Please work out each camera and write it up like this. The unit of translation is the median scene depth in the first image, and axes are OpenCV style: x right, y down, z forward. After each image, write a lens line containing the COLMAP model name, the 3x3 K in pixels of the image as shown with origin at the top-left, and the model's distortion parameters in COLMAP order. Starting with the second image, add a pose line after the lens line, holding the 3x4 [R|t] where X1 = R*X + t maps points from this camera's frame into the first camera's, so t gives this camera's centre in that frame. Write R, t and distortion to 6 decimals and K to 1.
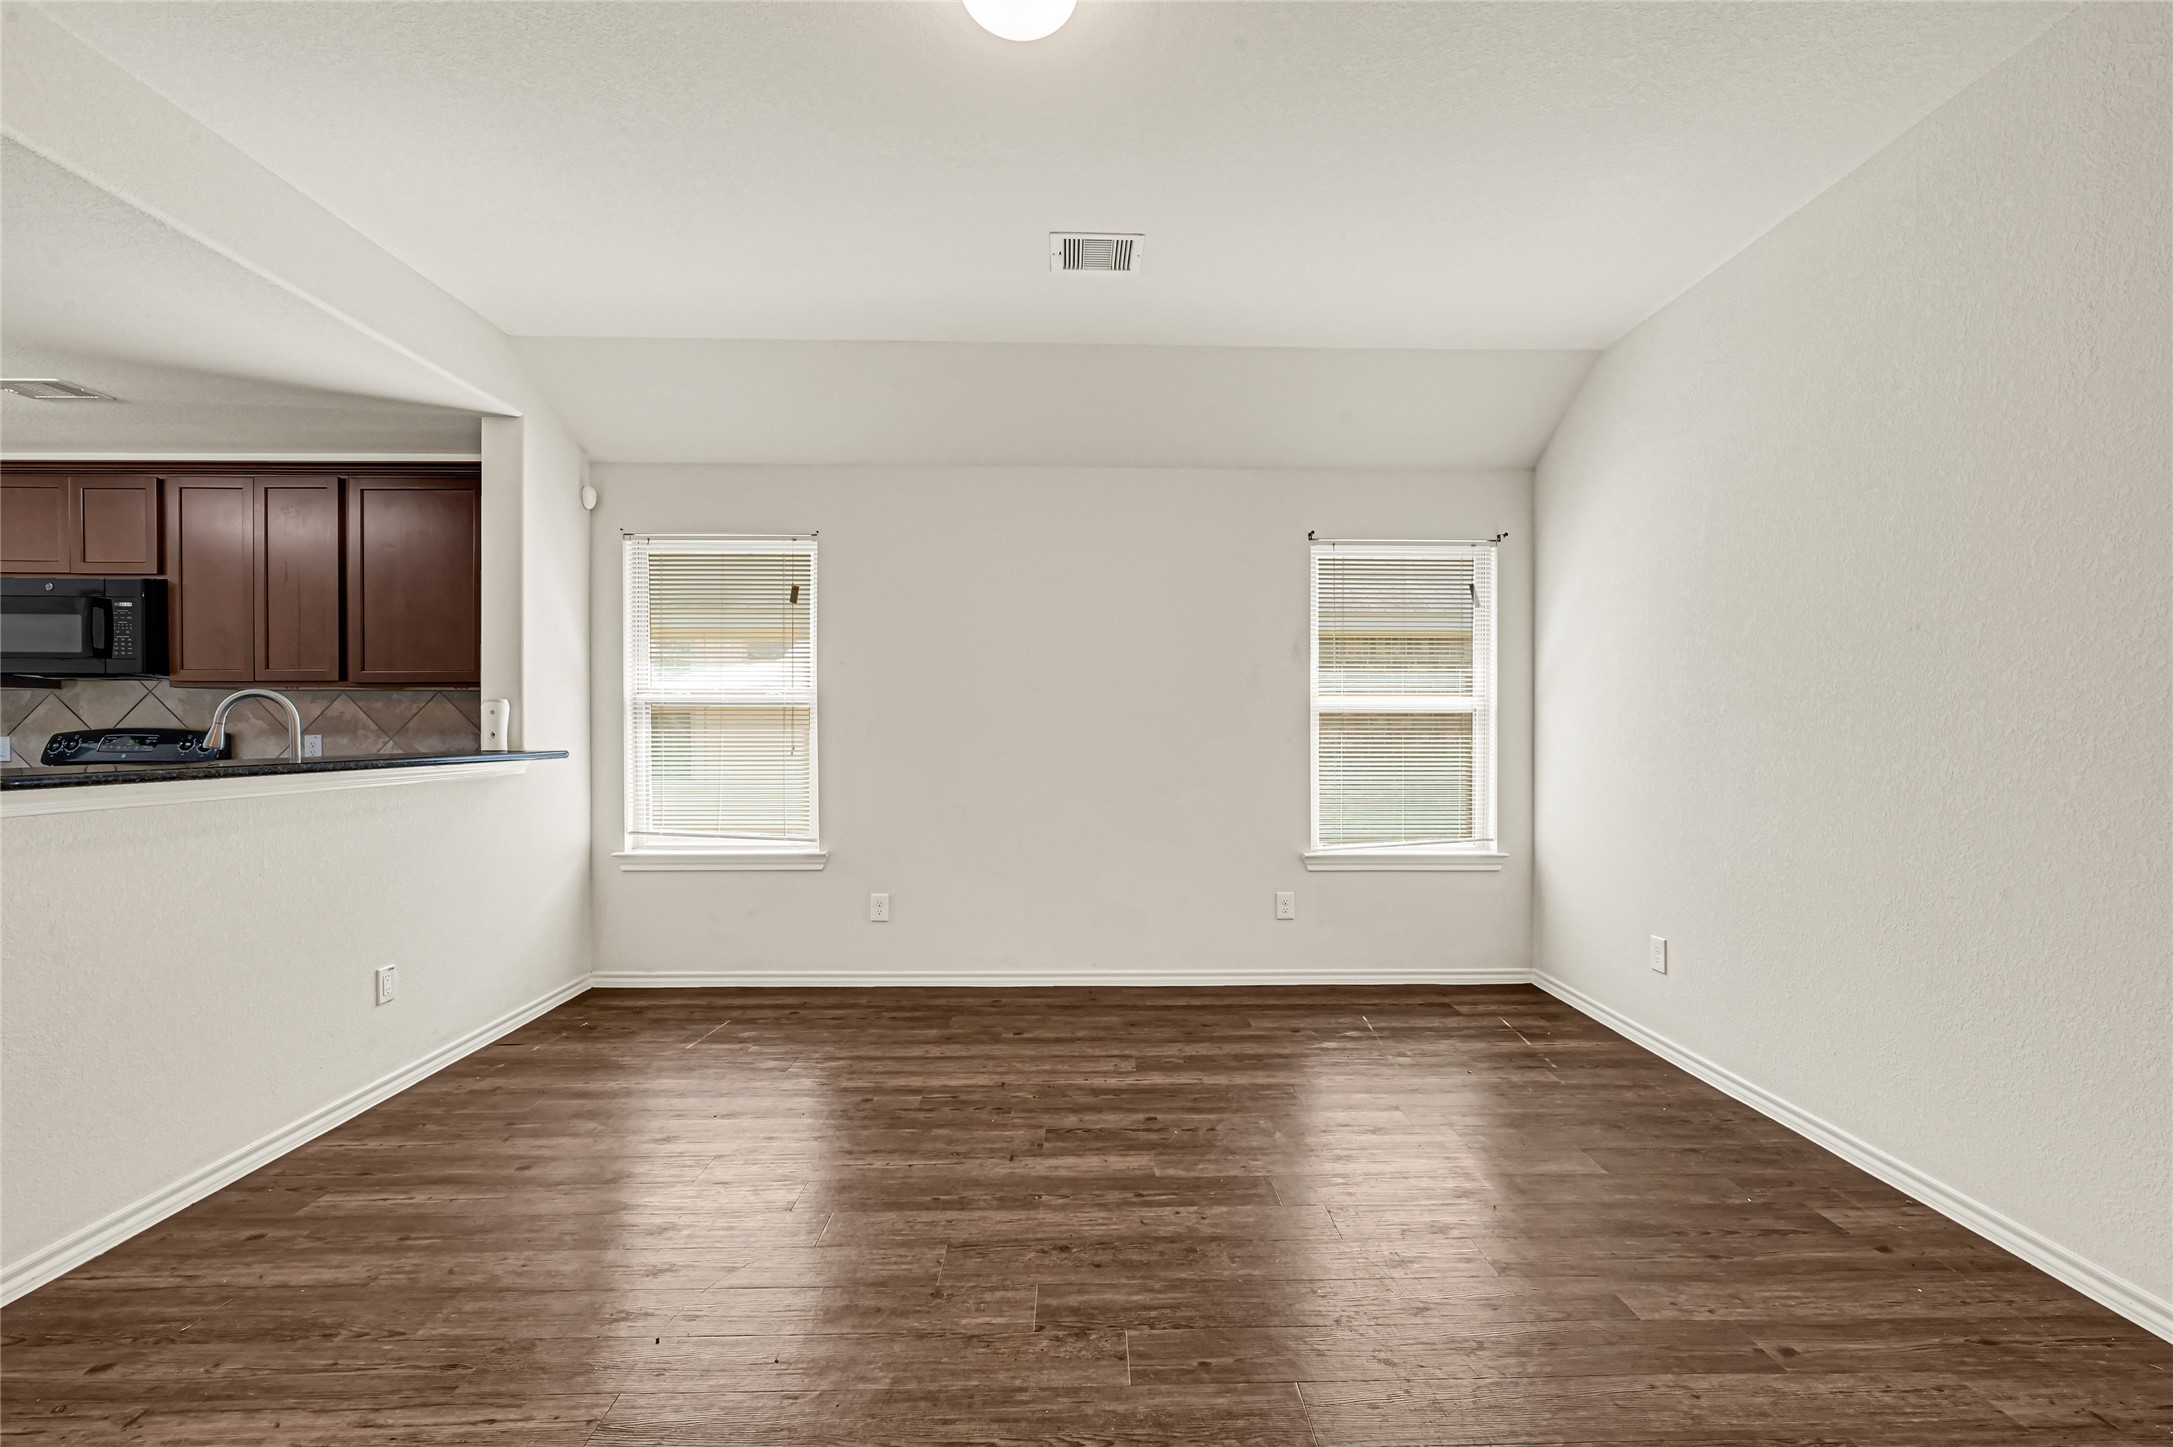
lens RADIAL K [[916.5, 0, 1099.9], [0, 916.5, 730.9], [0, 0, 1]] dist [-0.004834, 0.001076]
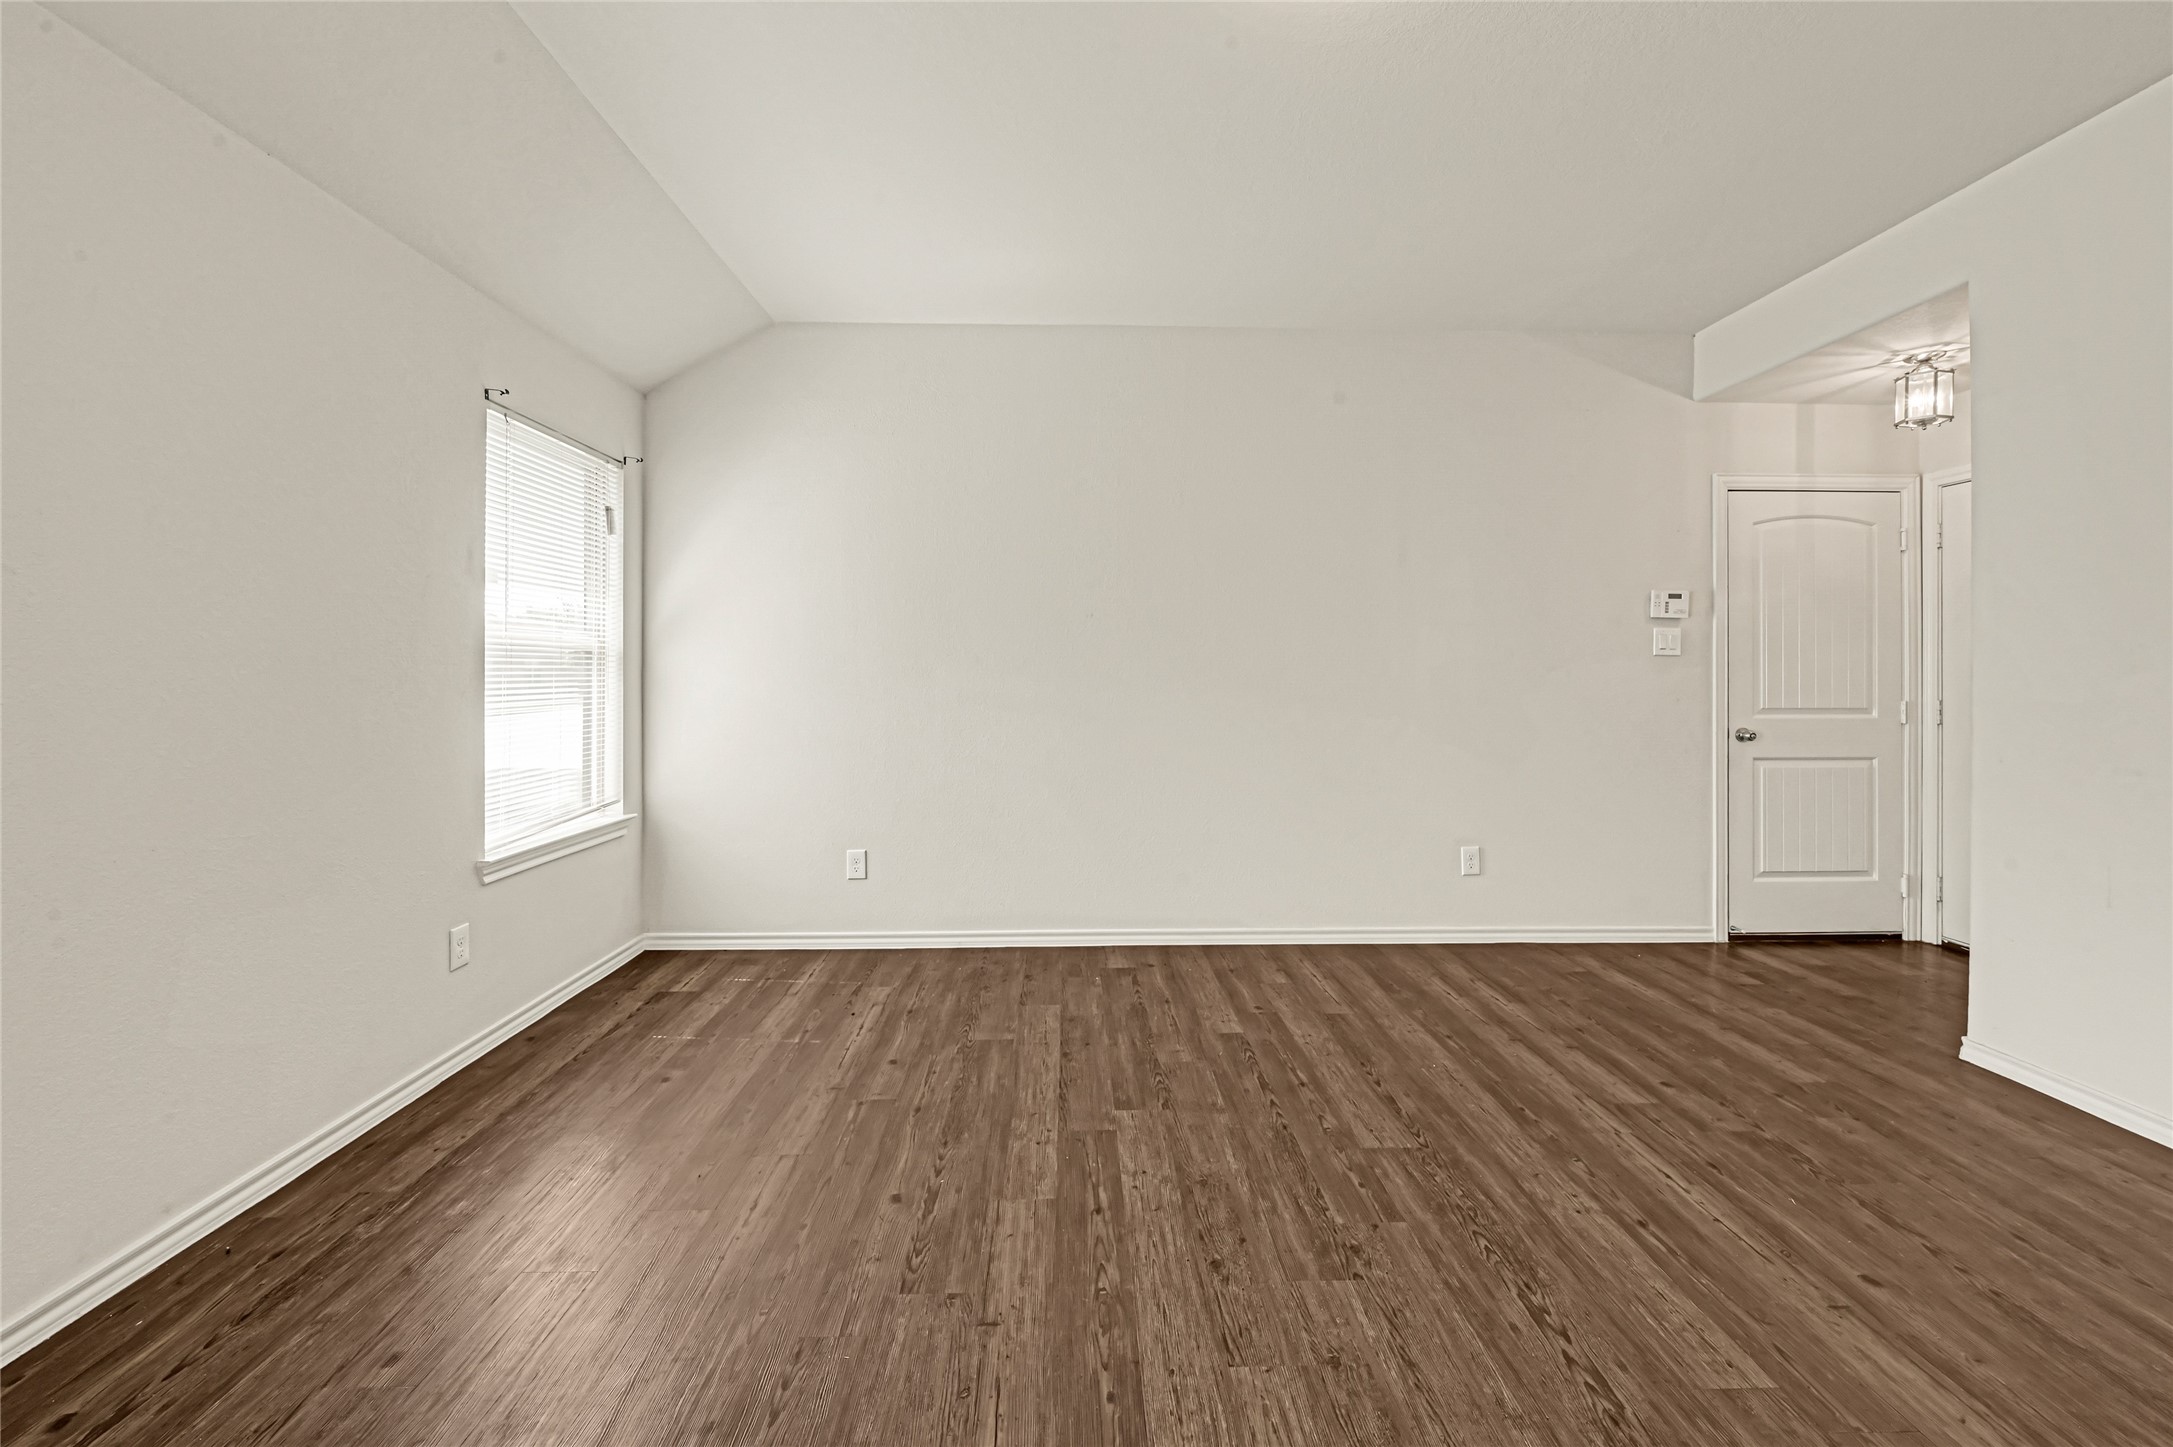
lens RADIAL K [[890.1, 0, 1096.4], [0, 890.1, 685.5], [0, 0, 1]] dist [-0.005957, -0.000271]
pose [[-0.009989, -0.011890, 0.999879, -0.495857], [0.001006, 0.999929, 0.011900, -0.004455], [-0.999950, 0.001124, -0.009976, 0.623163]]
